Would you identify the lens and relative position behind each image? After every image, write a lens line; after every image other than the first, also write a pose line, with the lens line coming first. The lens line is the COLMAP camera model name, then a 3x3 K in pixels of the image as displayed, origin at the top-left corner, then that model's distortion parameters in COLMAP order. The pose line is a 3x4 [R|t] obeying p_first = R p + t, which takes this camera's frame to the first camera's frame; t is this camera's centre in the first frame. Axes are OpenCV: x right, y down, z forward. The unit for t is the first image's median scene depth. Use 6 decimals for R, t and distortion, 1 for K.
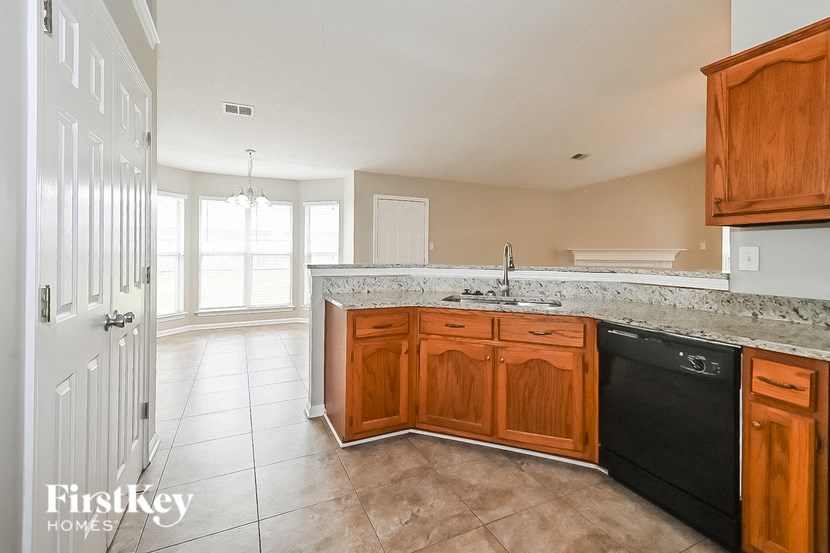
lens RADIAL K [[369.6, 0, 419.3], [0, 369.6, 253.9], [0, 0, 1]] dist [0.004157, 0.000668]
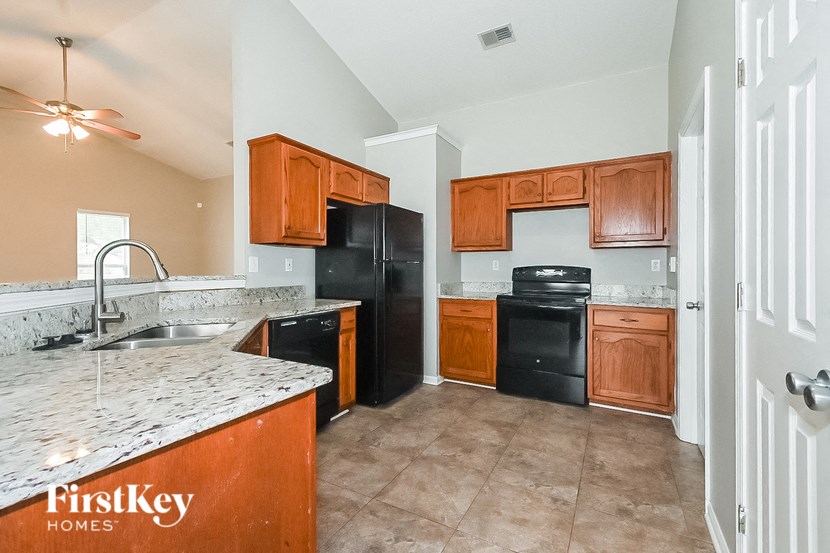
lens RADIAL K [[369.6, 0, 415.6], [0, 369.6, 269.8], [0, 0, 1]] dist [0.004157, 0.000668]
pose [[-0.583466, -0.014171, 0.812014, -0.774219], [-0.005173, 0.999892, 0.013732, 0.011268], [-0.812121, 0.003811, -0.583476, 1.474392]]
